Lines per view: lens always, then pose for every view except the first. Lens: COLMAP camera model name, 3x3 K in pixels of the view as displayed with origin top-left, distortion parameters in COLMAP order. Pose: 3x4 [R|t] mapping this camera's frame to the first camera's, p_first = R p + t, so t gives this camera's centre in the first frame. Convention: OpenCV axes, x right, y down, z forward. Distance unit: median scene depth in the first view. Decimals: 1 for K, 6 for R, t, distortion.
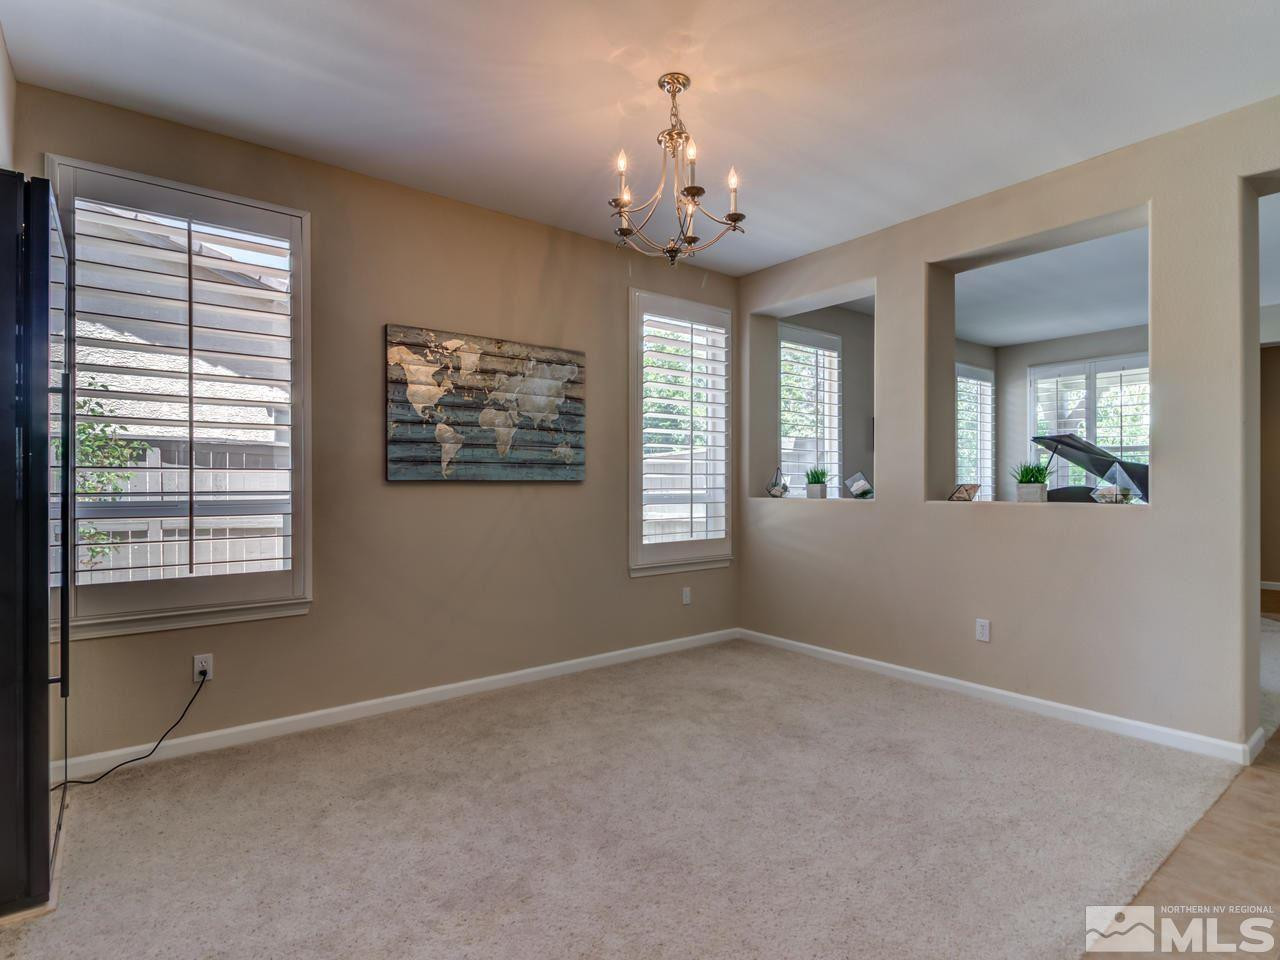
lens RADIAL K [[657.9, 0, 639.1], [0, 657.9, 482.6], [0, 0, 1]] dist [0.011575, -0.006199]
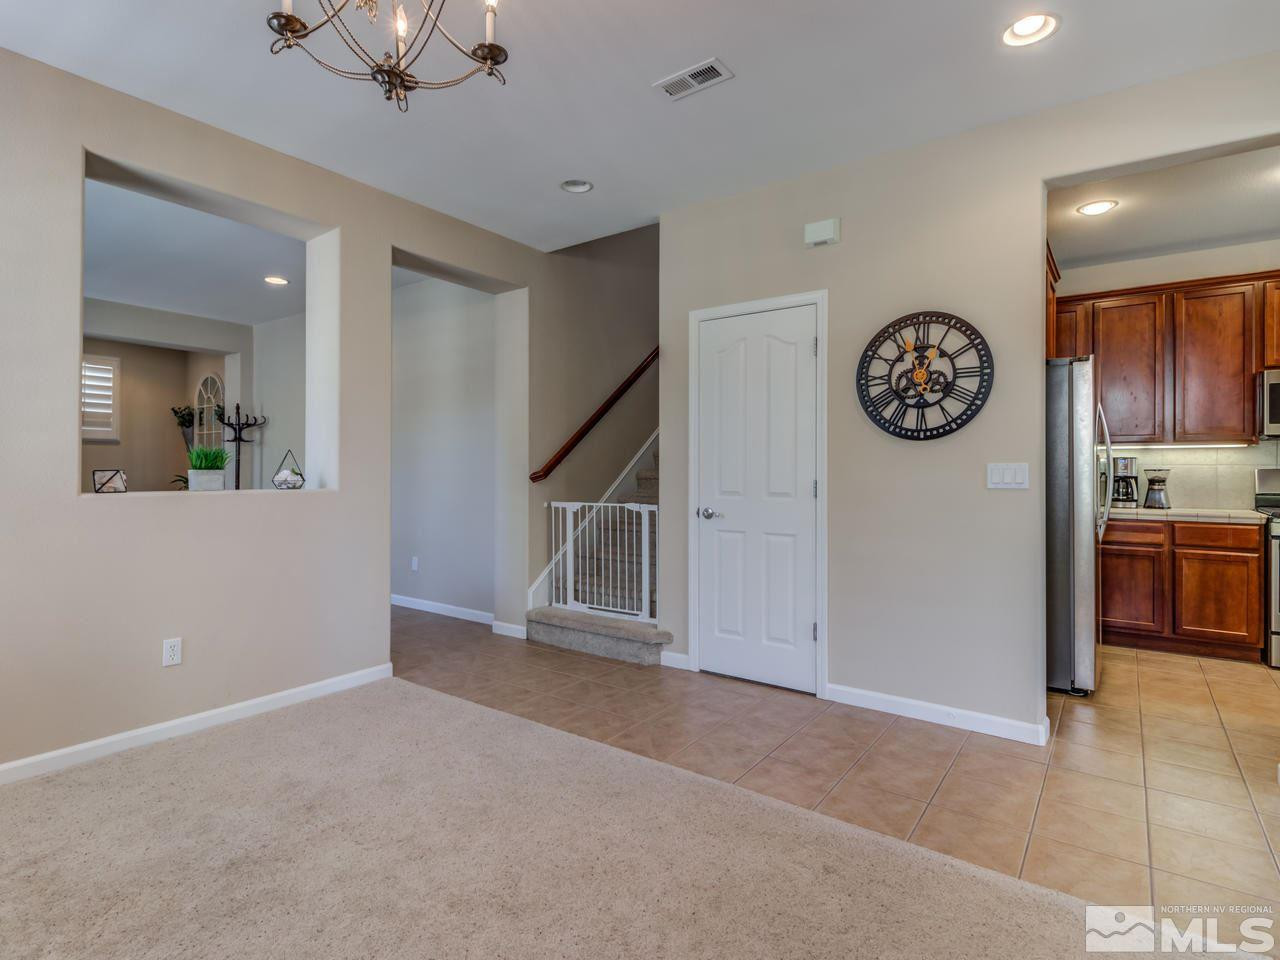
lens RADIAL K [[657.9, 0, 639.0], [0, 657.9, 476.1], [0, 0, 1]] dist [0.011575, -0.006199]
pose [[-0.264662, -0.001465, 0.964340, -0.511363], [-0.001614, 0.999998, 0.001076, 0.009341], [-0.964340, -0.001272, -0.264664, 0.836203]]
